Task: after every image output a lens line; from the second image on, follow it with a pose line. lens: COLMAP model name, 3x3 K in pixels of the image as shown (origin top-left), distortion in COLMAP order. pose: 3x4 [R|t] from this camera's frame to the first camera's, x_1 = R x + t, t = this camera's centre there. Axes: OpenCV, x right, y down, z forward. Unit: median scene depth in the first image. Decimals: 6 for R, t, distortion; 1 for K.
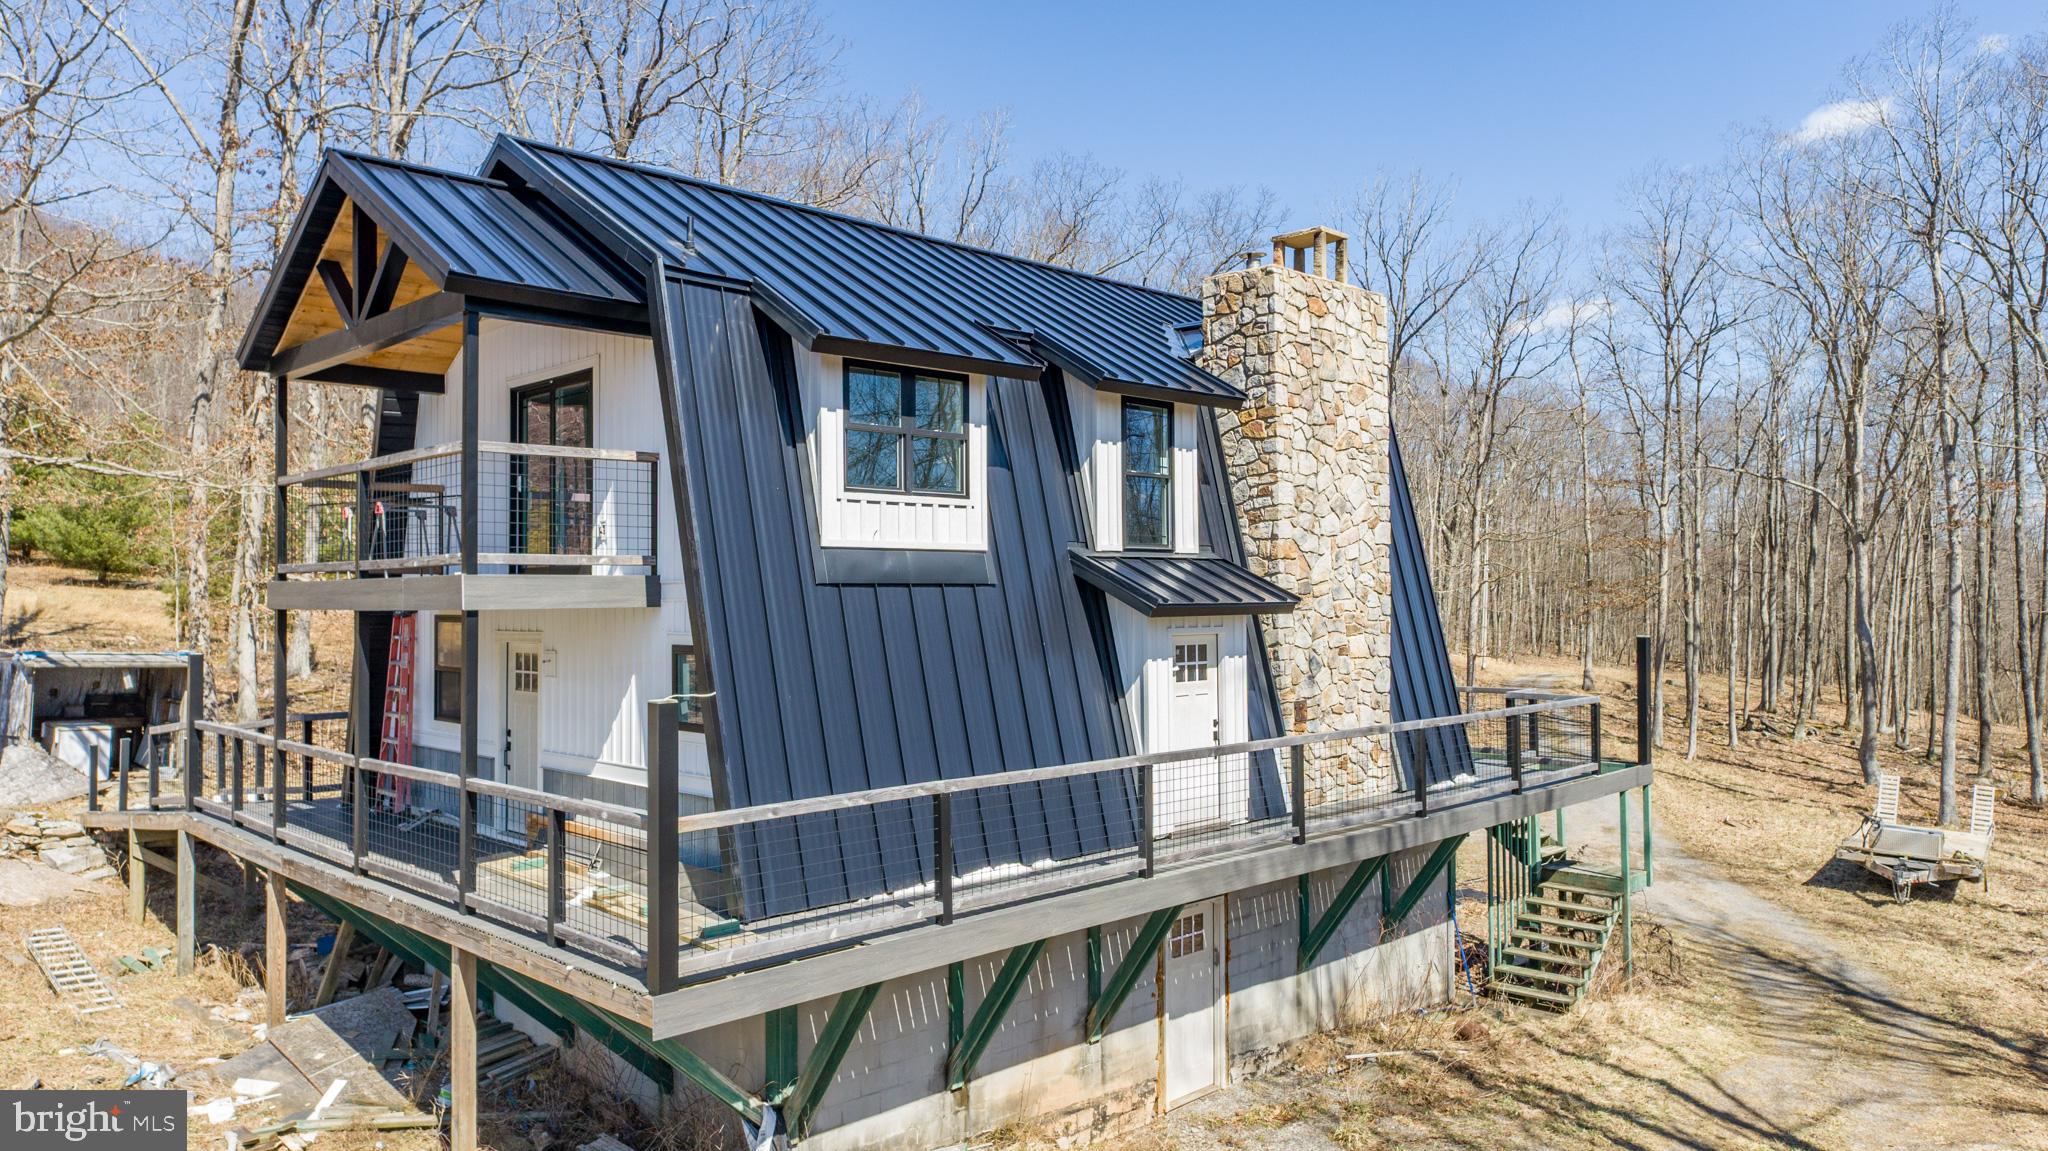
lens RADIAL K [[1407.0, 0, 1011.5], [0, 1407.0, 574.0], [0, 0, 1]] dist [-0.006734, 0.010975]
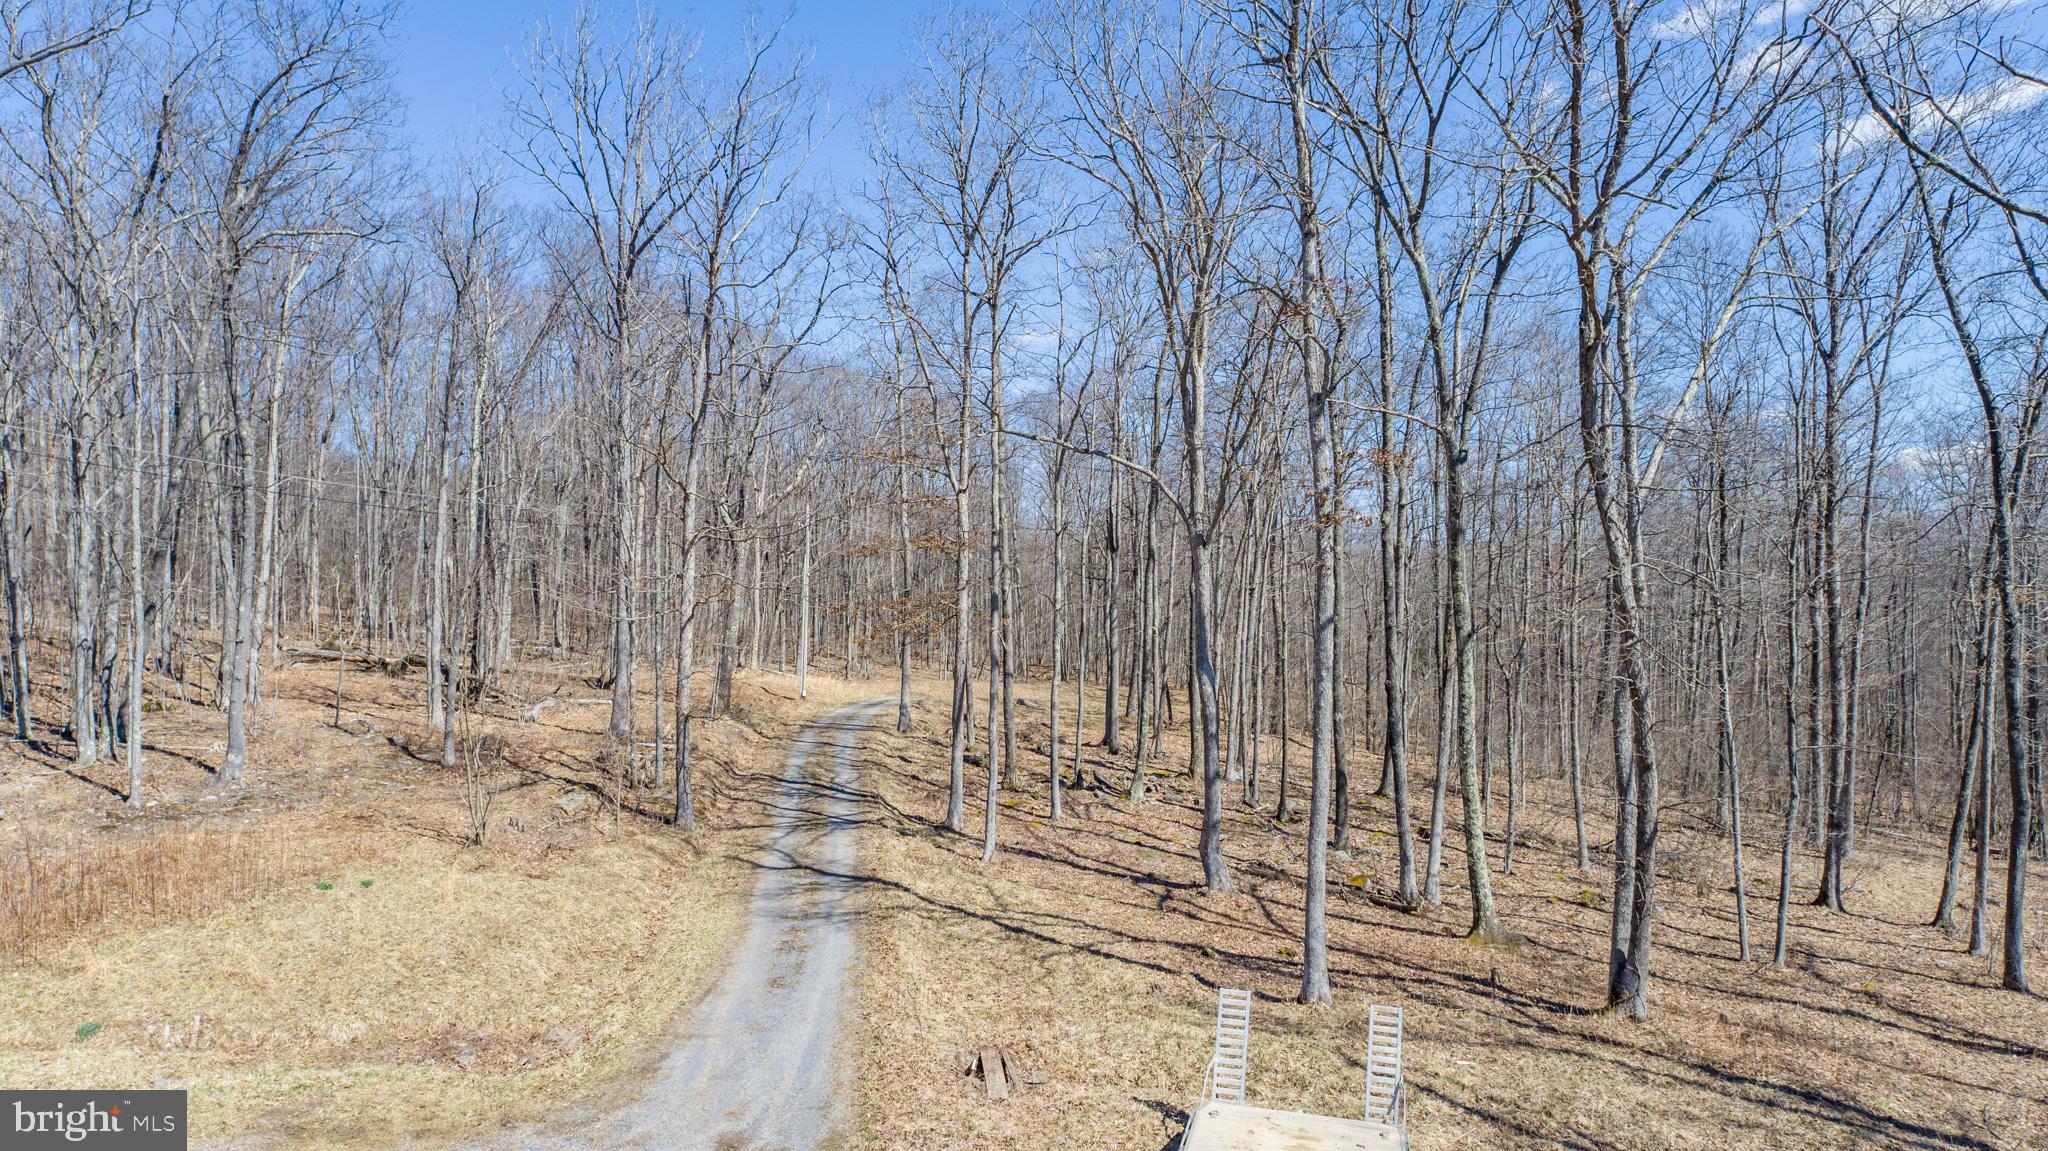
lens RADIAL K [[1407.0, 0, 1021.3], [0, 1407.0, 588.3], [0, 0, 1]] dist [-0.006734, 0.010975]
pose [[0.919066, -0.007865, 0.394026, 0.716281], [0.002467, 0.999896, 0.014203, -0.034092], [-0.394097, -0.012082, 0.918990, 1.141080]]
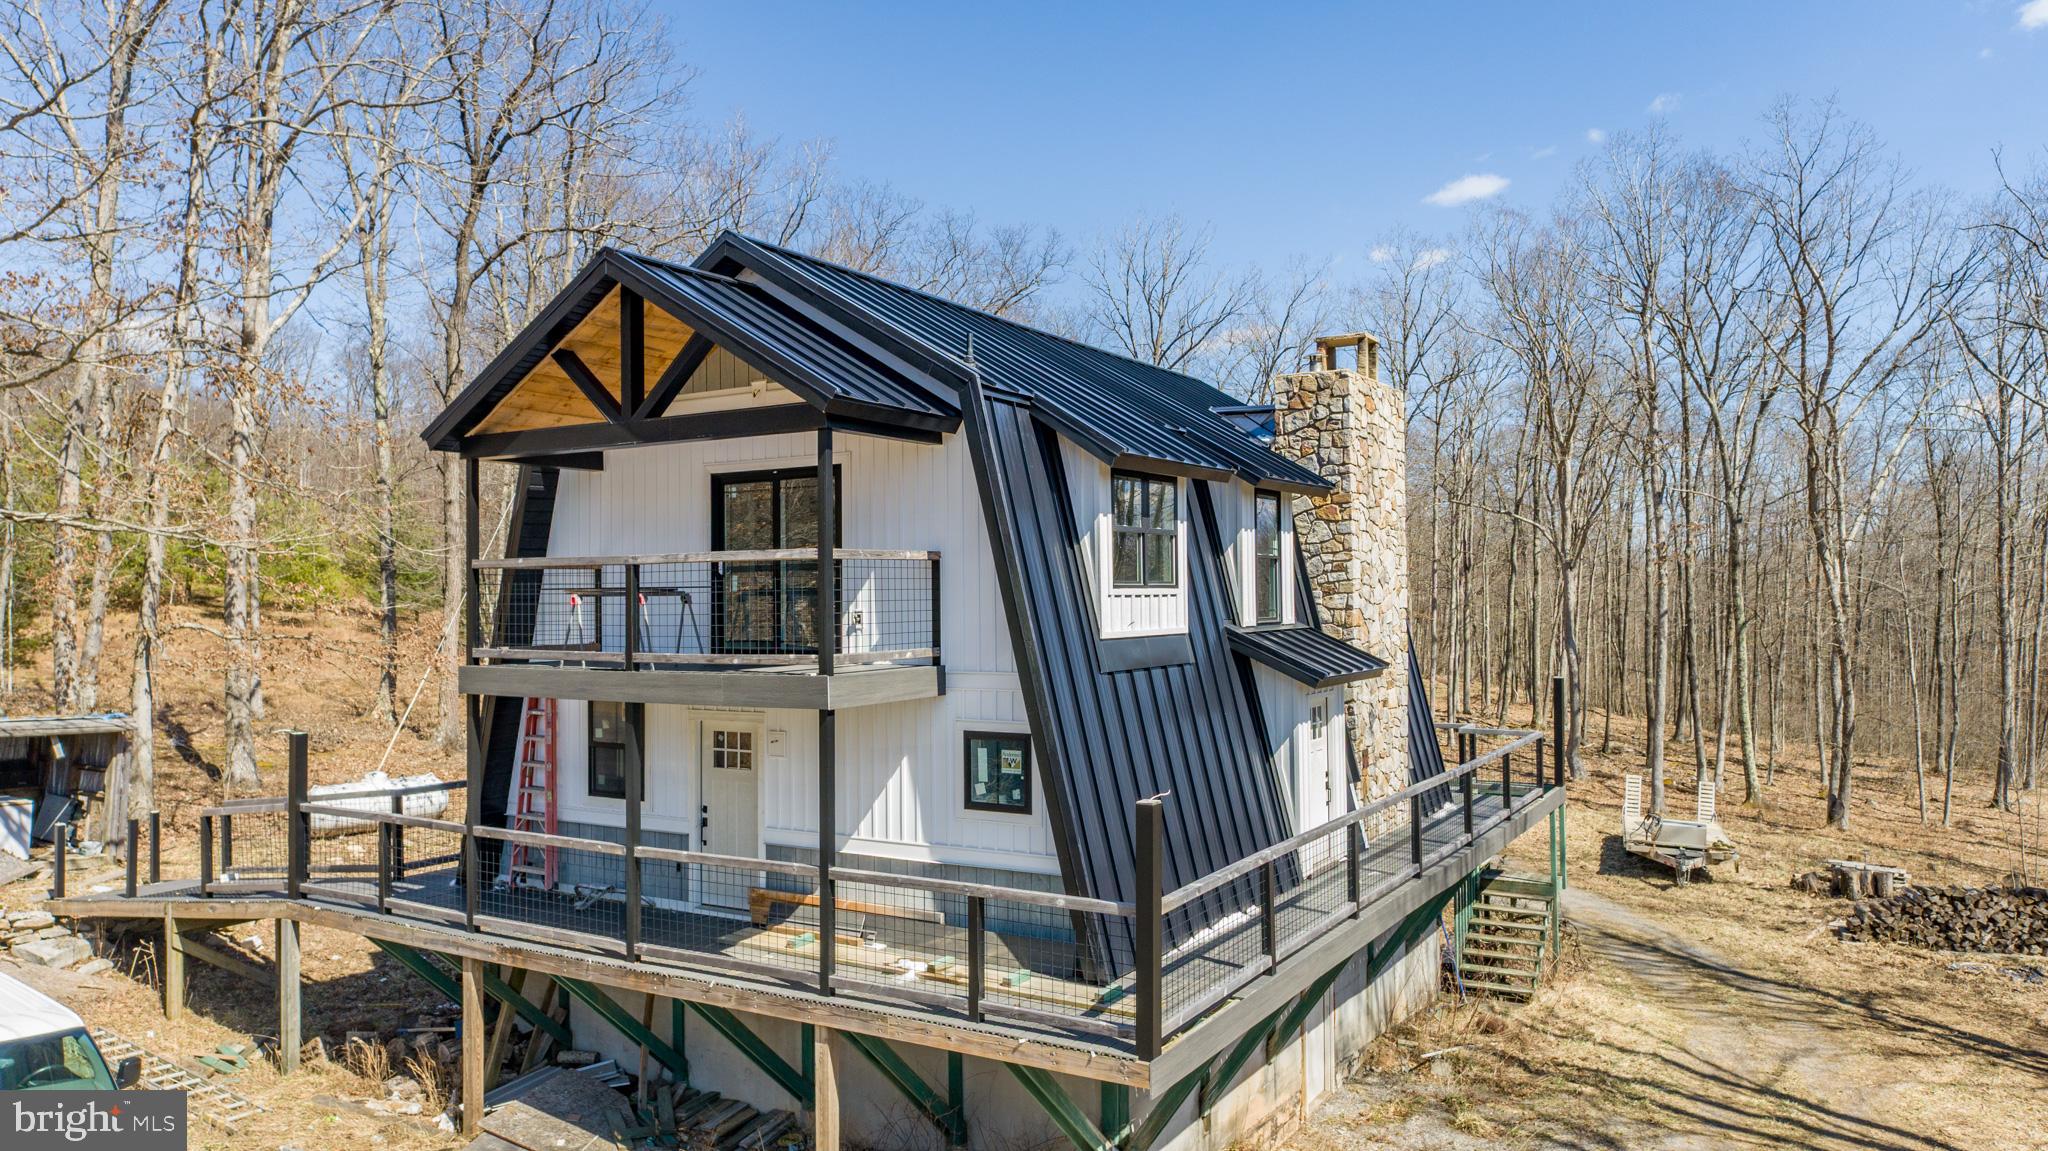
lens RADIAL K [[1407.0, 0, 1027.3], [0, 1407.0, 577.4], [0, 0, 1]] dist [-0.006734, 0.010975]
pose [[0.969440, 0.000256, 0.245329, -0.338198], [-0.000530, 0.999999, 0.001050, -0.050421], [-0.245329, -0.001148, 0.969439, -0.045404]]
